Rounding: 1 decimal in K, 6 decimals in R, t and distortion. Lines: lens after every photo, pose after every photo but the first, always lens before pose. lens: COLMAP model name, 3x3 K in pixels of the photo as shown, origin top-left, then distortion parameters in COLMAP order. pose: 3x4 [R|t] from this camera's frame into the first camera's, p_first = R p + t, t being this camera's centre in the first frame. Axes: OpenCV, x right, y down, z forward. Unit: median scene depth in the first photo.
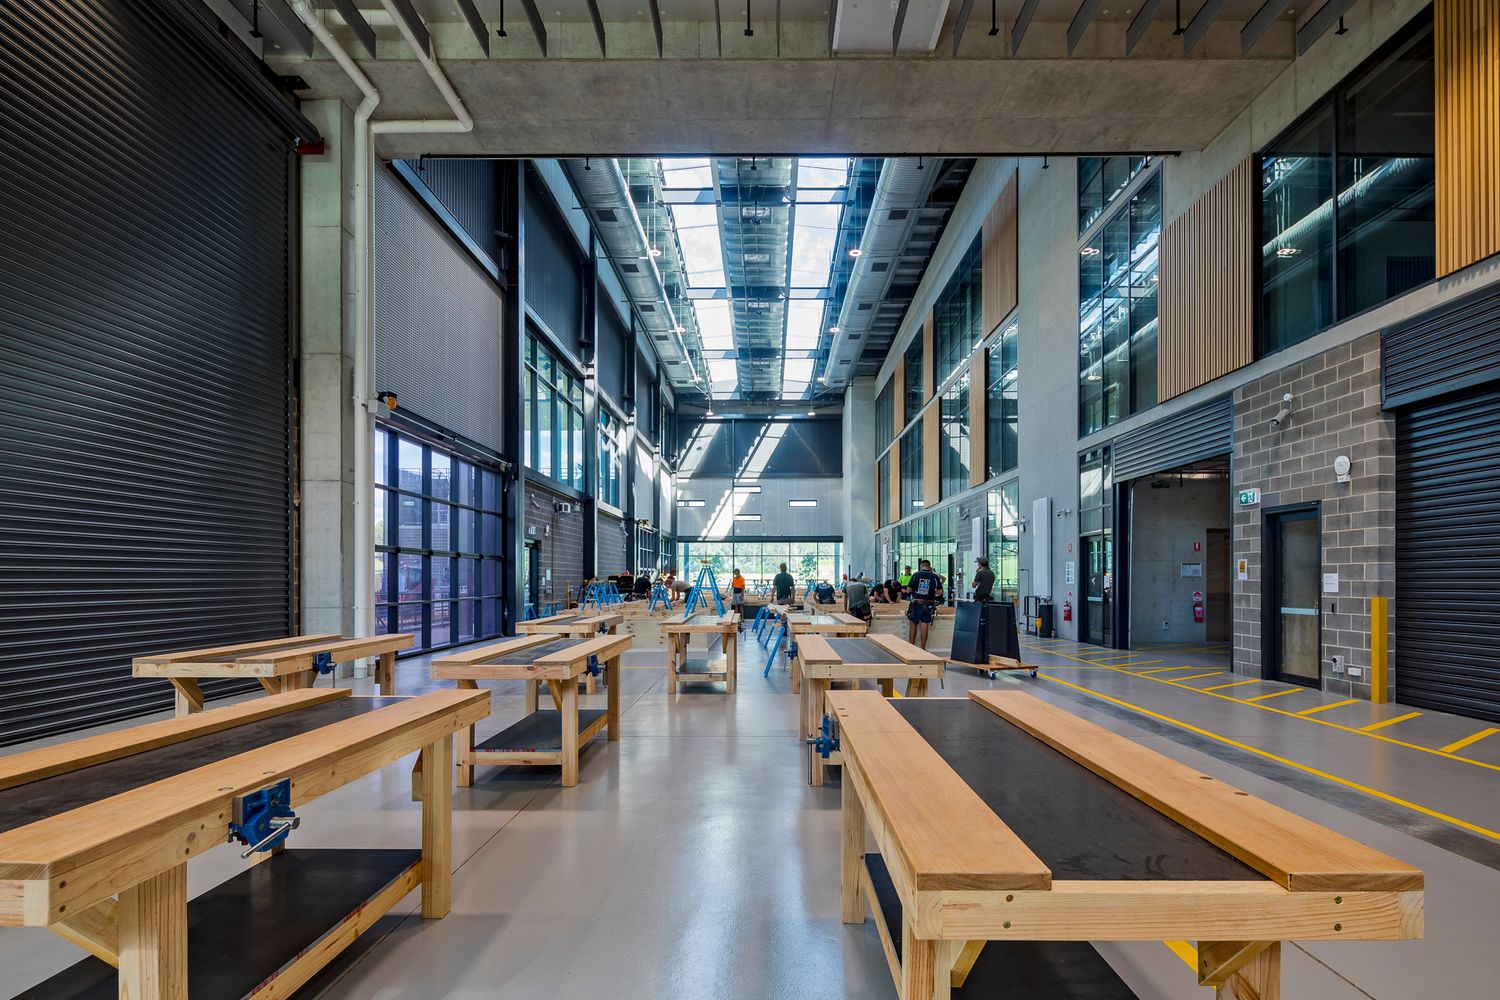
lens RADIAL K [[7352.4, 0, 746.2], [0, 7352.4, 501.6], [0, 0, 1]] dist [-1.595105, 0.000000]
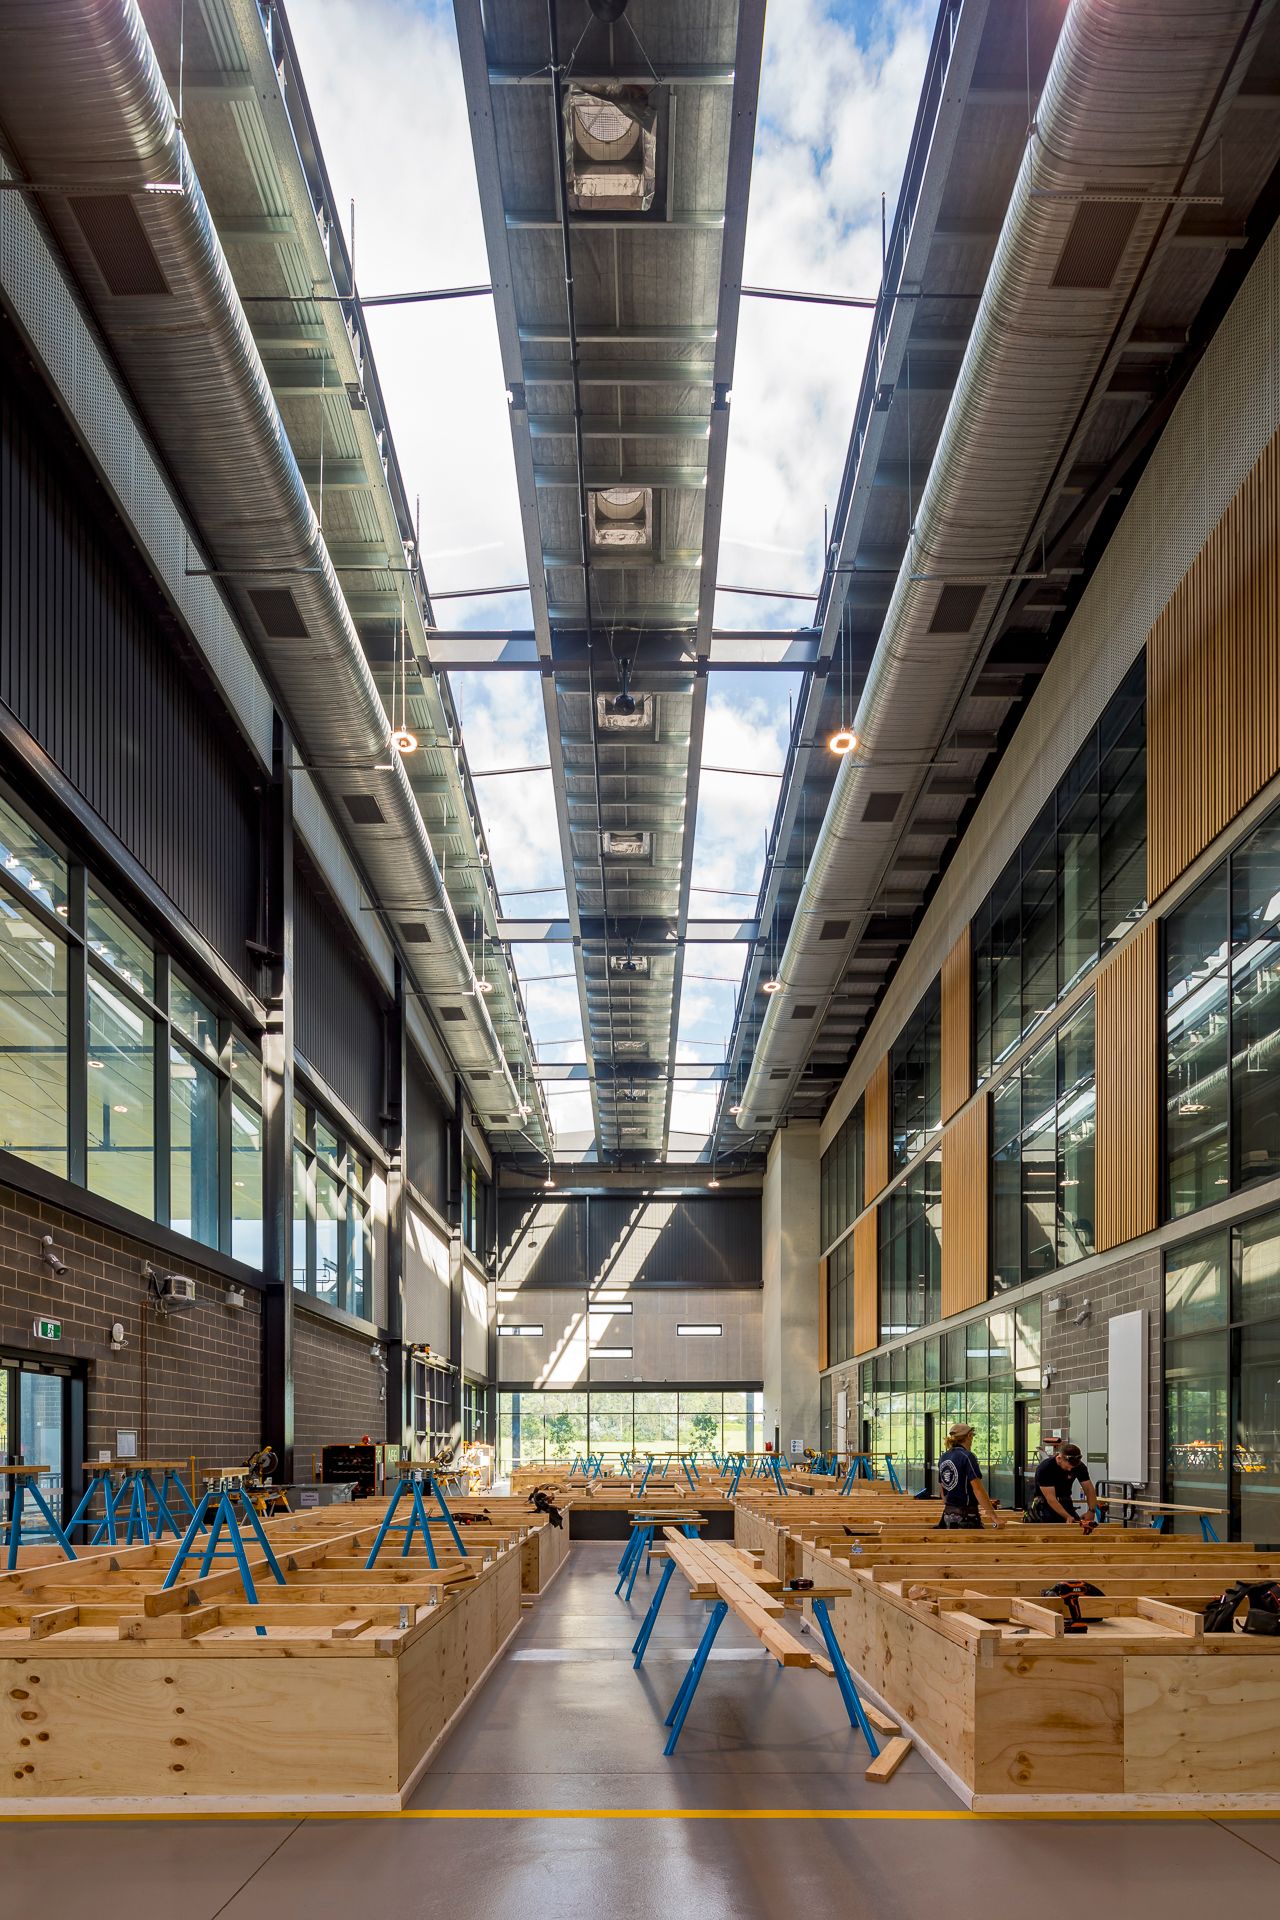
lens RADIAL K [[9411.1, 0, 626.1], [0, 9411.1, 959.0], [0, 0, 1]] dist [-1.595105, 0.000000]
pose [[0.999990, 0.004219, 0.001325, 0.000459], [-0.004160, 0.999129, -0.041530, 0.002405], [-0.001499, 0.041525, 0.999136, 0.255700]]
